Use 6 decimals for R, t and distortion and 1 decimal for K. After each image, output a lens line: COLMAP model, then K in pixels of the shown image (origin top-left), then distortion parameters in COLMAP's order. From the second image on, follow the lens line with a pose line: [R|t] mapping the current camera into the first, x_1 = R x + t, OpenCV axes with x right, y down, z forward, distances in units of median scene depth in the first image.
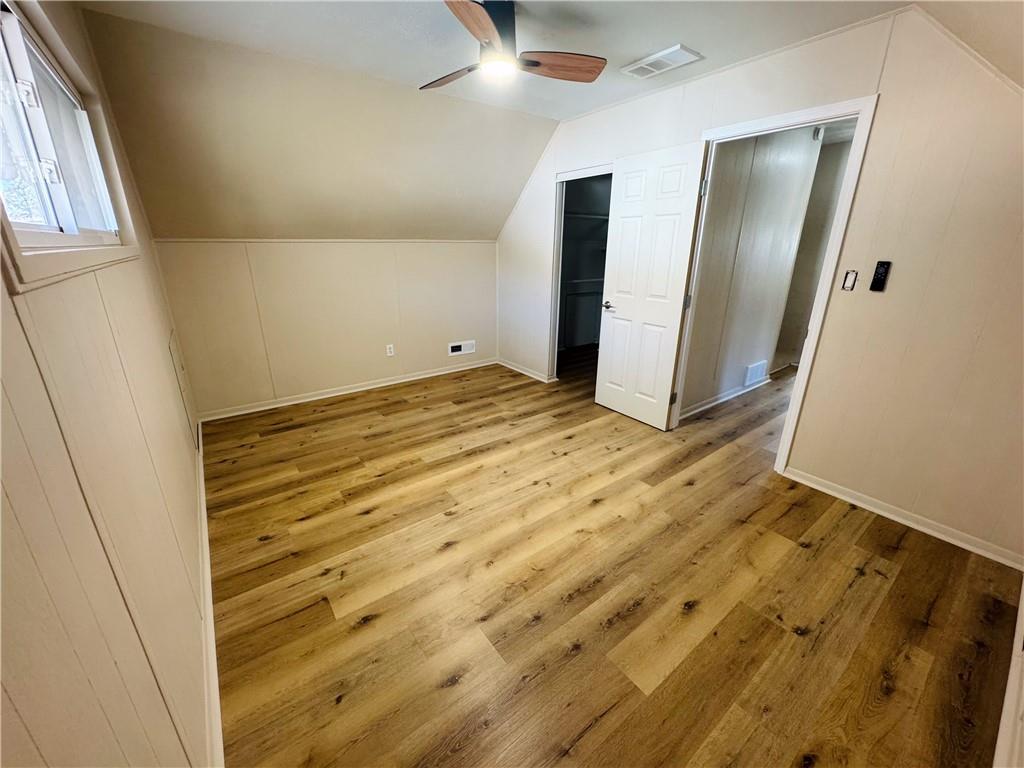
lens RADIAL K [[408.2, 0, 511.3], [0, 408.2, 382.5], [0, 0, 1]] dist [-0.003716, 0.000567]
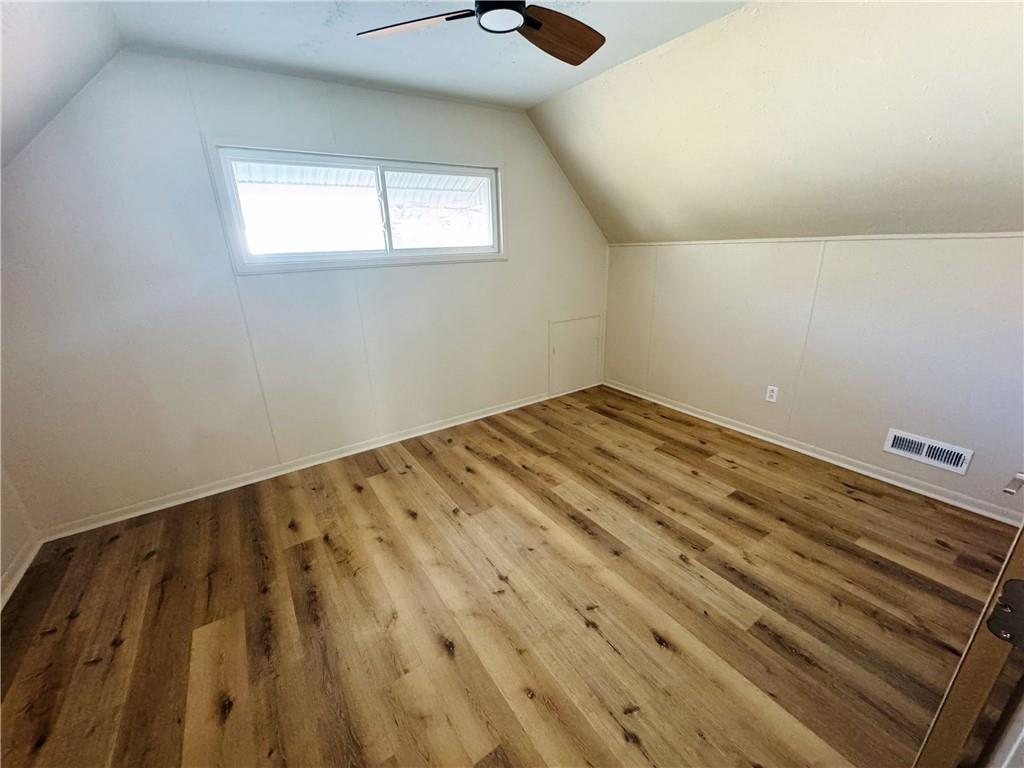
lens RADIAL K [[408.2, 0, 511.3], [0, 408.2, 382.5], [0, 0, 1]] dist [-0.003716, 0.000567]
pose [[-0.054907, 0.315912, -0.947199, 0.567716], [-0.291400, 0.902263, 0.317816, -0.275323], [0.955024, 0.293464, 0.042516, 0.769226]]
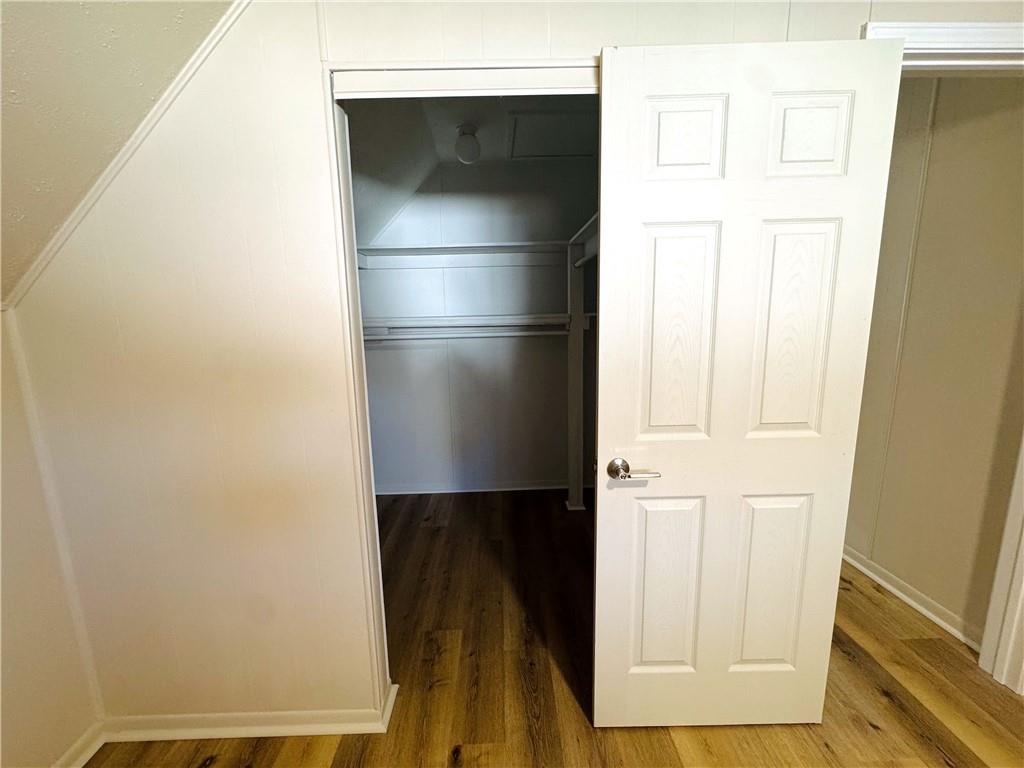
lens RADIAL K [[408.2, 0, 511.3], [0, 408.2, 382.5], [0, 0, 1]] dist [-0.003716, 0.000567]
pose [[0.577204, -0.152606, 0.802214, -0.100163], [0.286648, 0.957734, -0.024056, -0.331738], [-0.764636, 0.243838, 0.596552, 1.009461]]
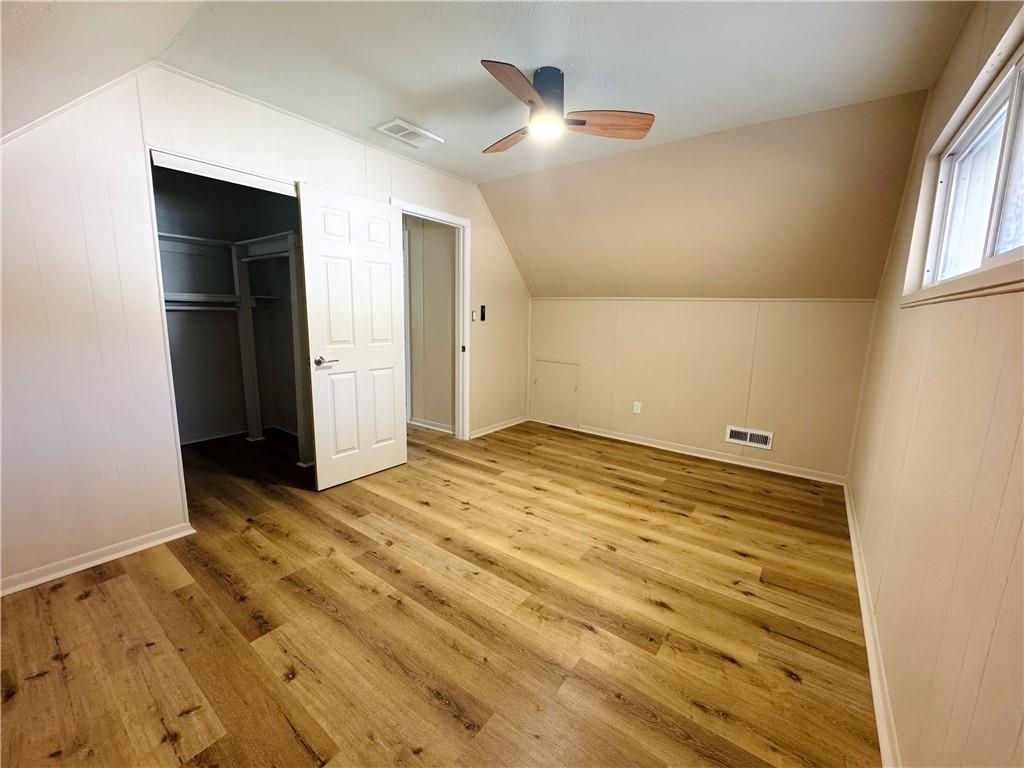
lens RADIAL K [[408.2, 0, 511.3], [0, 408.2, 382.5], [0, 0, 1]] dist [-0.003716, 0.000567]
pose [[-0.281161, -0.171247, 0.944258, -0.741195], [0.285301, 0.924546, 0.252623, -0.292481], [-0.916271, 0.340425, -0.211090, 1.005301]]
